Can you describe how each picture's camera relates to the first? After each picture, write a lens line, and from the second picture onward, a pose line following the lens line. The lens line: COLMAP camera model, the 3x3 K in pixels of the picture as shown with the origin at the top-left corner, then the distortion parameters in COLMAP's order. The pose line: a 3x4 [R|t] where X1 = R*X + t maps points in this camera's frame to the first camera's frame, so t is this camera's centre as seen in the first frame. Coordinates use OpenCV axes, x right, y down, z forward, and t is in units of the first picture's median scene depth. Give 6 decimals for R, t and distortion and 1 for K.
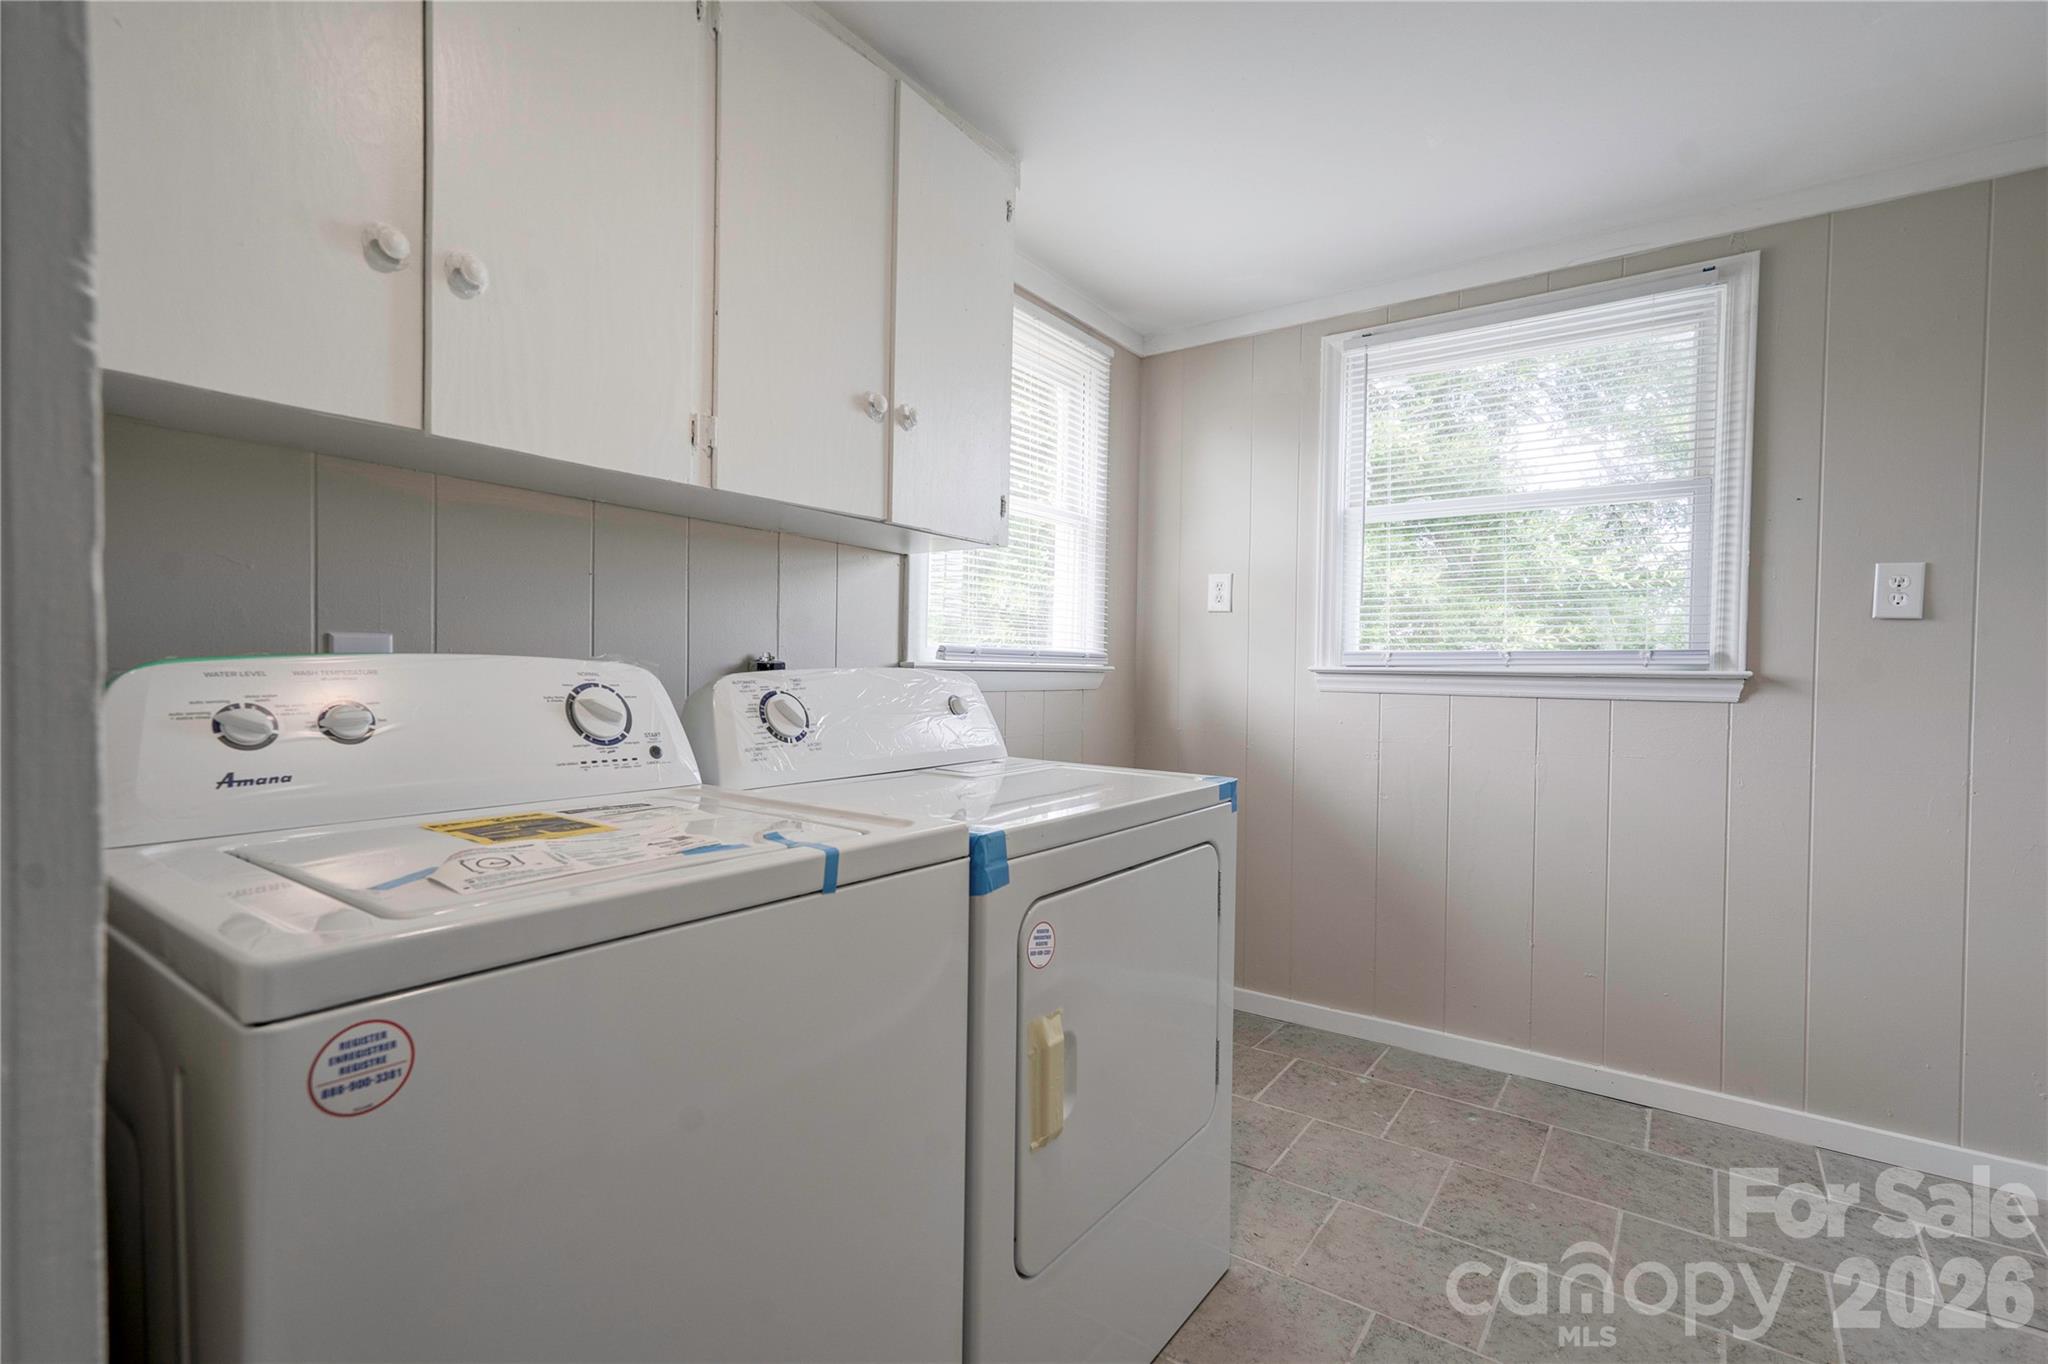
lens RADIAL K [[935.4, 0, 998.7], [0, 935.4, 677.8], [0, 0, 1]] dist [-0.009786, 0.022789]
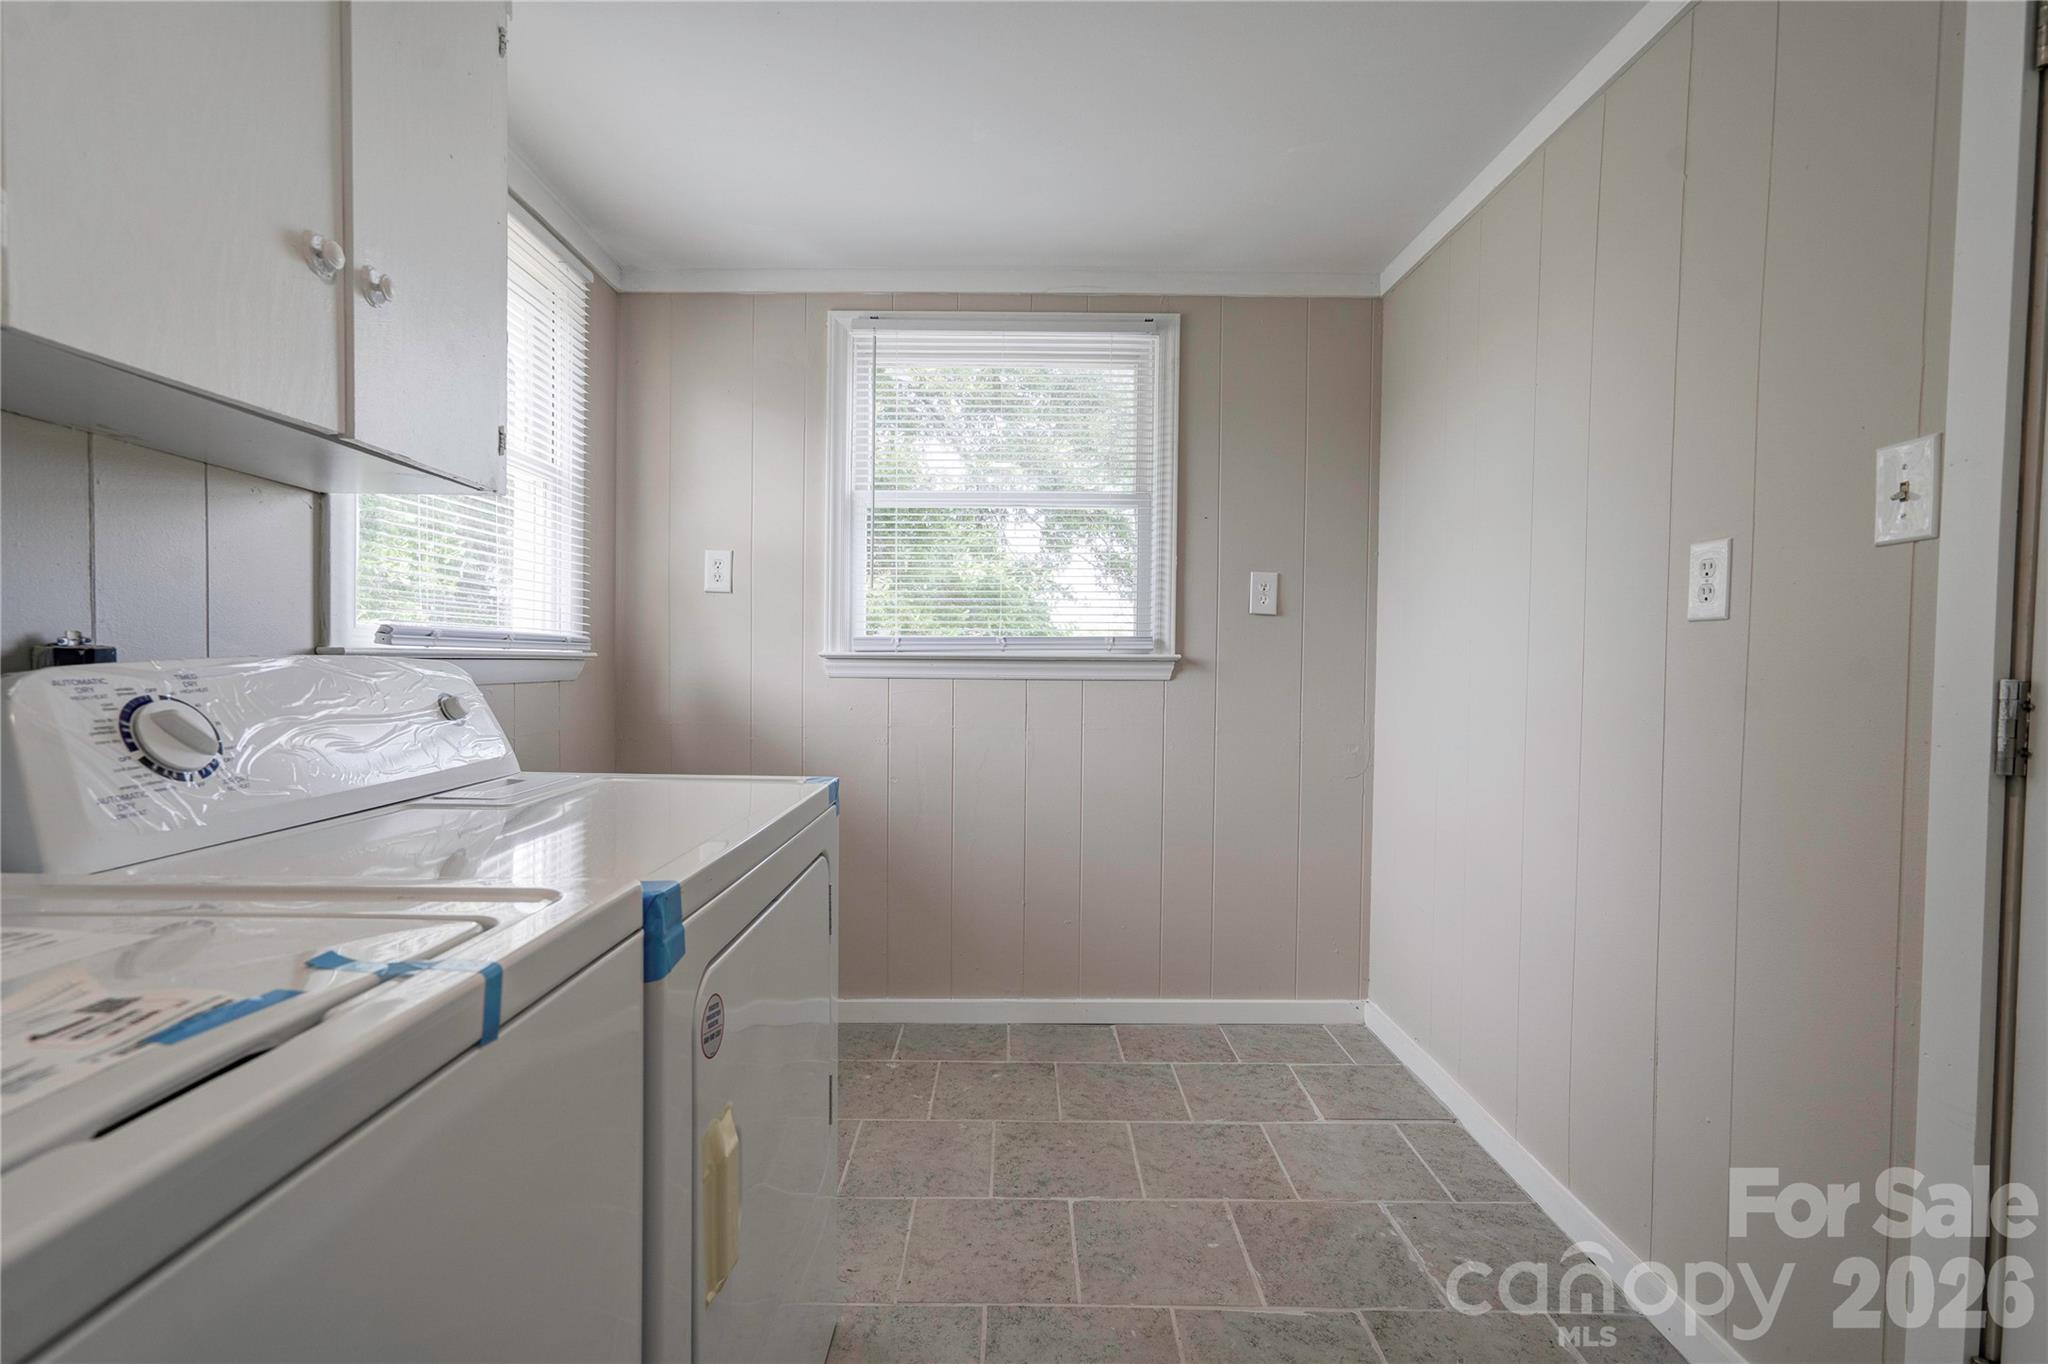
lens RADIAL K [[935.4, 0, 998.7], [0, 935.4, 677.8], [0, 0, 1]] dist [-0.009786, 0.022789]
pose [[0.808933, -0.019457, 0.587578, -0.112813], [0.010389, 0.999769, 0.018804, -0.002065], [-0.587808, -0.009107, 0.808949, 0.146745]]
